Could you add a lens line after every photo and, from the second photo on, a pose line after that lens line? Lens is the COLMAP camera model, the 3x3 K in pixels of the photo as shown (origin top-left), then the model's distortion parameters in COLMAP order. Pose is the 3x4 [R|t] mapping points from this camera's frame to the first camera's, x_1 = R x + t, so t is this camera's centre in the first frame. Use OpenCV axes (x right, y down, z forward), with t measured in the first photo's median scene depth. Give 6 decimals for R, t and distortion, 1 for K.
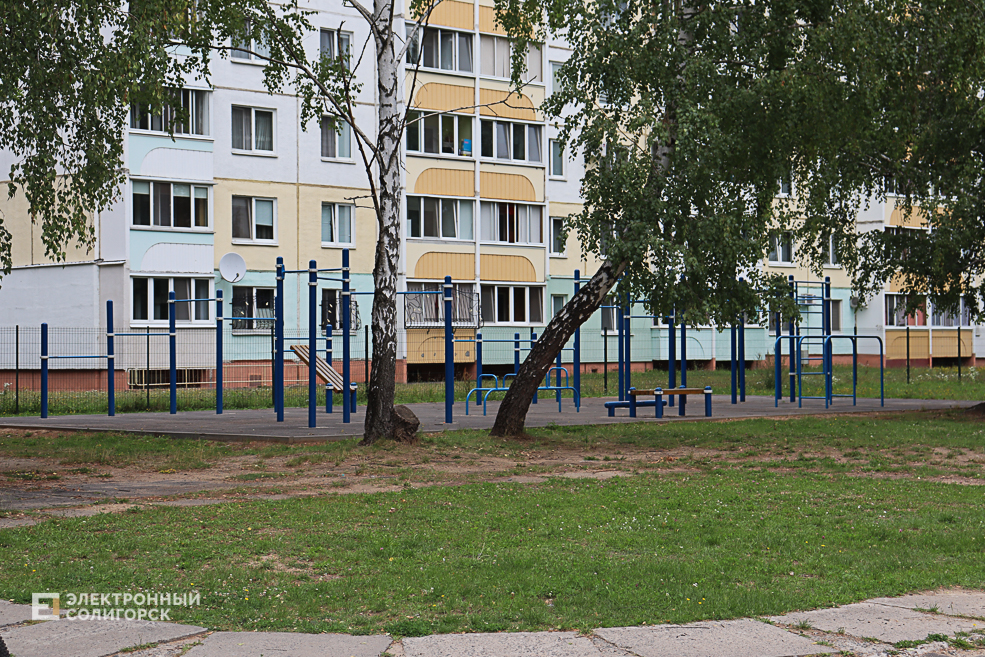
lens RADIAL K [[1982.3, 0, 492.1], [0, 1982.3, 329.4], [0, 0, 1]] dist [0.245592, 0.000000]
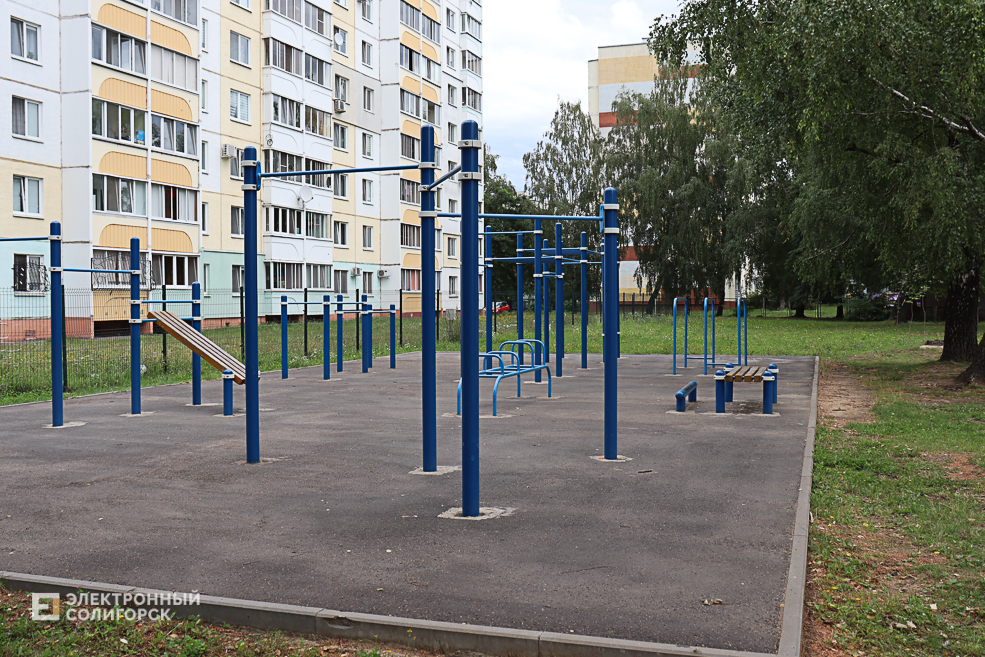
lens RADIAL K [[972.6, 0, 493.7], [0, 972.6, 323.1], [0, 0, 1]] dist [-0.056817, 0.000000]
pose [[0.890765, -0.011643, 0.454315, -0.087033], [-0.002647, 0.999522, 0.030806, 0.000788], [-0.454457, -0.028644, 0.890308, 0.392528]]
